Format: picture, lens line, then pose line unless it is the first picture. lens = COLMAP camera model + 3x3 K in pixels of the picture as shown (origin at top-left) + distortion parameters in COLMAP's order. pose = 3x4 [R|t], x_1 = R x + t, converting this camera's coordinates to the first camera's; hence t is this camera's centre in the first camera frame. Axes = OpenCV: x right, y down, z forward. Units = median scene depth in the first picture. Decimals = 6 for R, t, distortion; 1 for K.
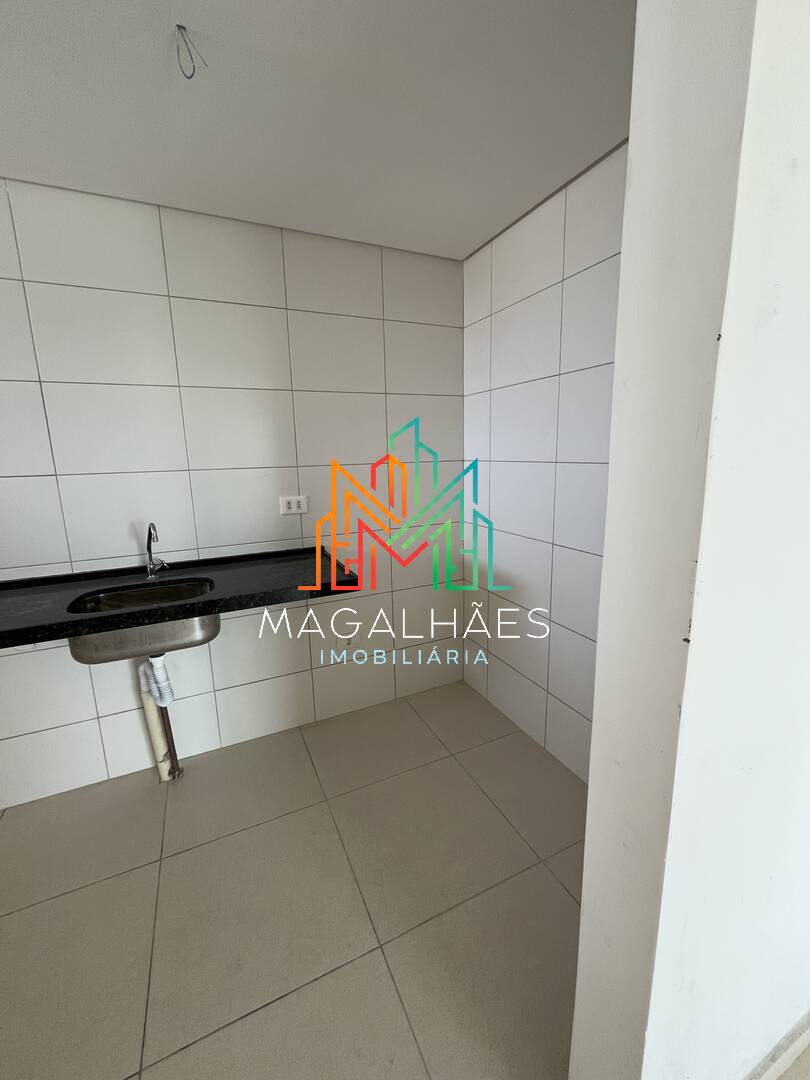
lens RADIAL K [[436.1, 0, 404.1], [0, 436.1, 540.1], [0, 0, 1]] dist [0.000871, 0.000002]
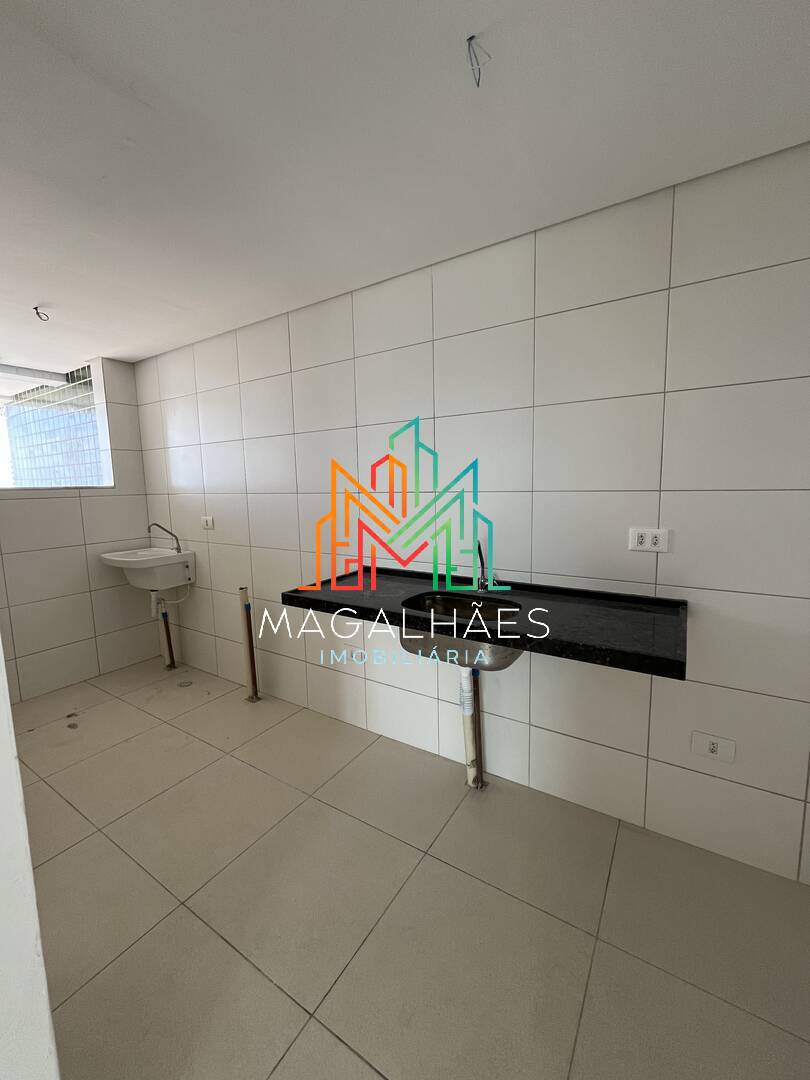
lens RADIAL K [[436.1, 0, 406.2], [0, 436.1, 536.4], [0, 0, 1]] dist [0.000871, 0.000002]
pose [[0.539849, 0.118578, -0.833368, 0.168369], [-0.158164, 0.986684, 0.037935, -0.050368], [0.826769, 0.111329, 0.551415, 0.228579]]
